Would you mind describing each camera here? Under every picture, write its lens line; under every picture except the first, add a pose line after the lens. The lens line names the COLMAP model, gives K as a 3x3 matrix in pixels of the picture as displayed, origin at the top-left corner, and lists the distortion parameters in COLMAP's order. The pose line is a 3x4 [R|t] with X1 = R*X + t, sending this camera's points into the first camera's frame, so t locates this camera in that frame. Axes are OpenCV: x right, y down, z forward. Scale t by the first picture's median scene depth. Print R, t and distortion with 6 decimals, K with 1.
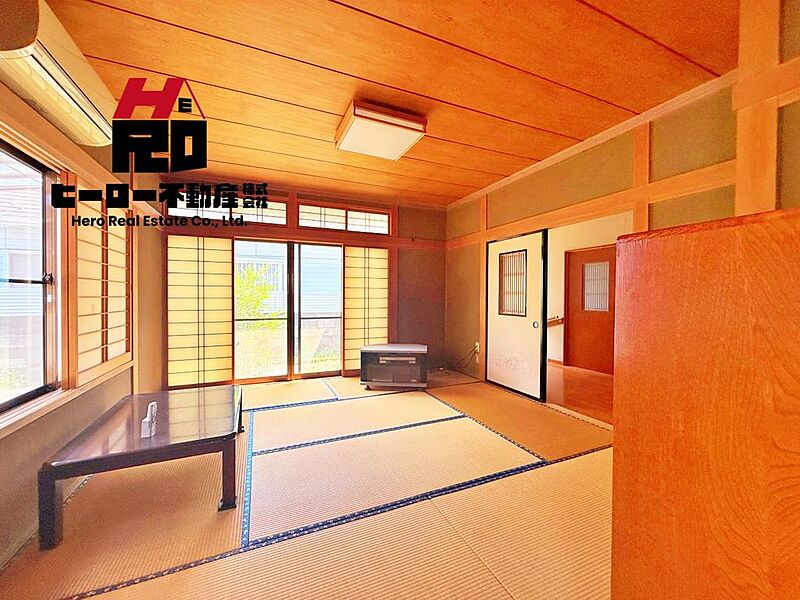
lens RADIAL K [[321.4, 0, 398.0], [0, 321.4, 299.6], [0, 0, 1]] dist [0.001357, 0.000173]
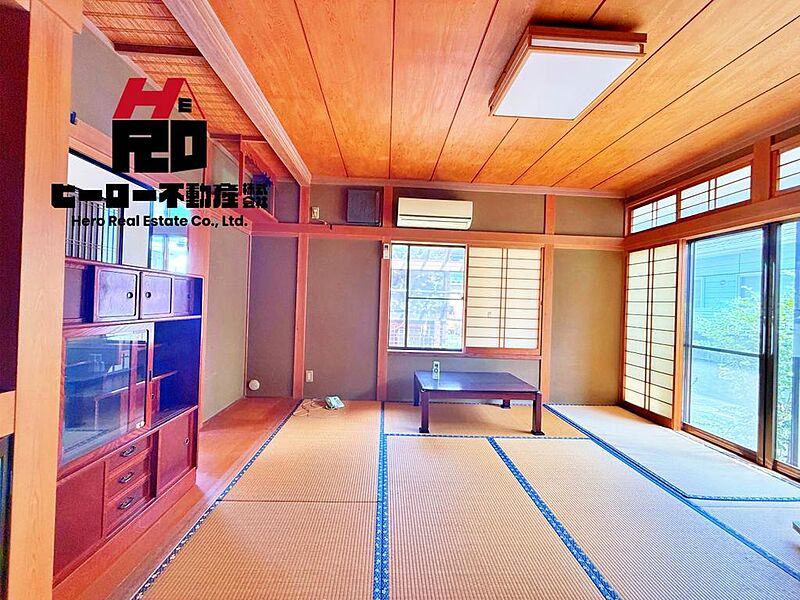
lens RADIAL K [[321.4, 0, 397.9], [0, 321.4, 300.0], [0, 0, 1]] dist [0.001357, 0.000173]
pose [[-0.365983, -0.020977, -0.930385, 0.490906], [-0.047345, 0.998871, -0.003897, -0.010419], [0.929416, 0.042623, -0.366563, 0.664217]]
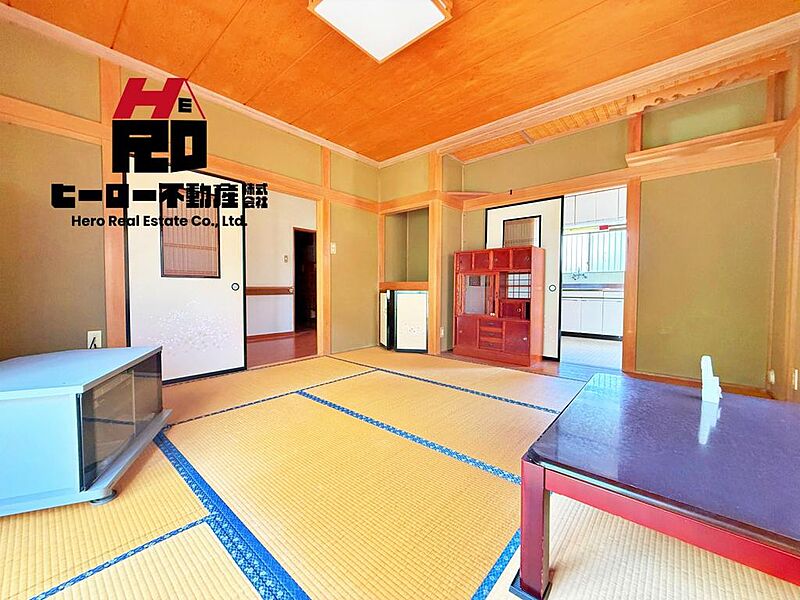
lens RADIAL K [[321.4, 0, 397.2], [0, 321.4, 299.3], [0, 0, 1]] dist [0.001357, 0.000173]
pose [[-0.427089, -0.035099, 0.903528, -0.509168], [0.004591, 0.999149, 0.040983, 0.071925], [-0.904198, 0.021652, -0.426564, 0.888365]]
